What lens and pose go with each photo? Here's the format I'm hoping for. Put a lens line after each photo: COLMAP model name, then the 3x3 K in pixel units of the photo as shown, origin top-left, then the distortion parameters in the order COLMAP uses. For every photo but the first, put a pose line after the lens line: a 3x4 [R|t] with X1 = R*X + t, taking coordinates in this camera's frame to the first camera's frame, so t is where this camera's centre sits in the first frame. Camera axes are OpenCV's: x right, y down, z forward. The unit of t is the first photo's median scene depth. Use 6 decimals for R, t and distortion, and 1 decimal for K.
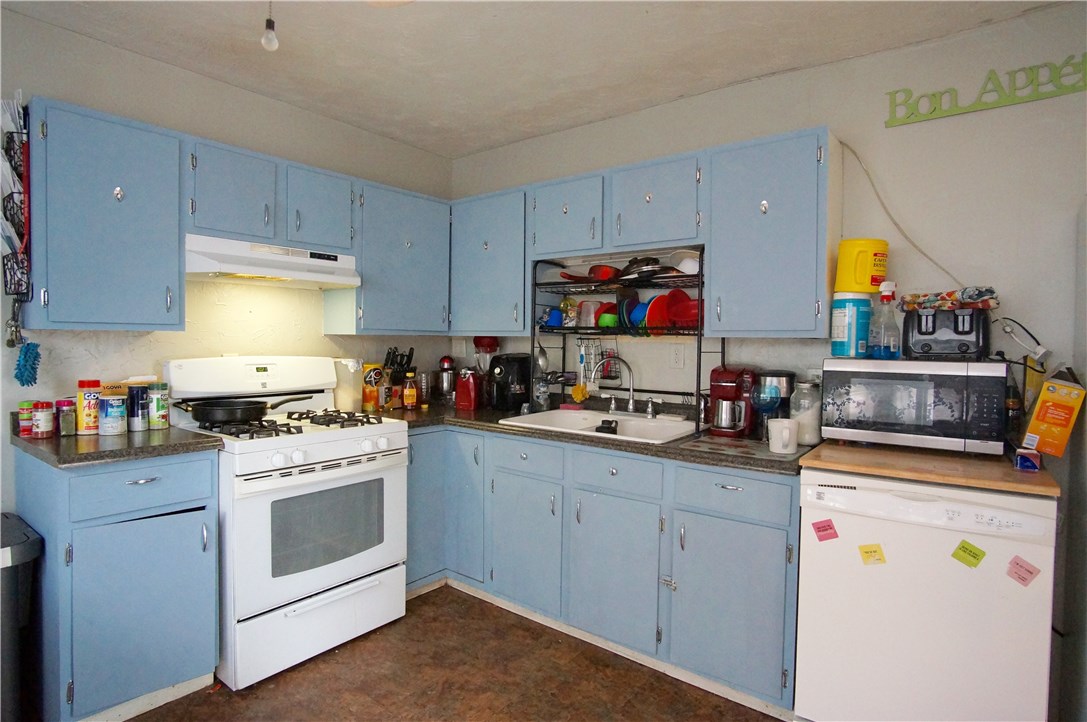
lens RADIAL K [[574.1, 0, 543.5], [0, 574.1, 361.0], [0, 0, 1]] dist [-0.017226, 0.000455]
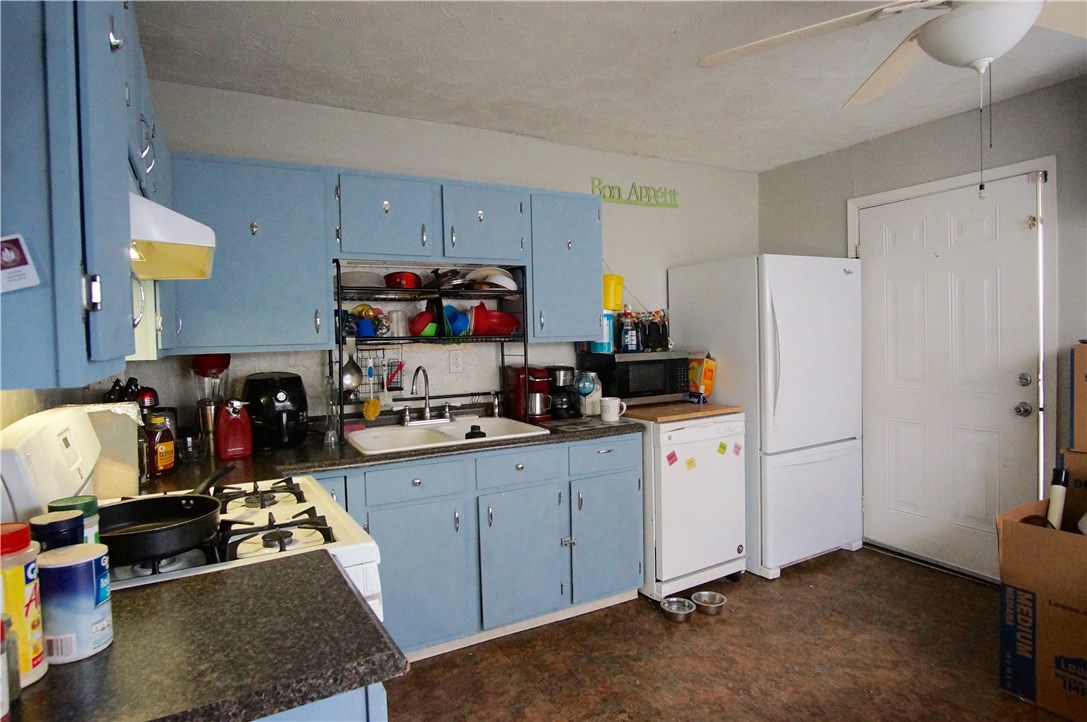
lens RADIAL K [[599.5, 0, 540.0], [0, 599.5, 360.2], [0, 0, 1]] dist [-0.024373, 0.000701]
pose [[0.389825, -0.061100, 0.918860, -0.838347], [0.063012, 0.997228, 0.039579, -0.050992], [-0.918730, 0.042470, 0.392595, 0.462488]]
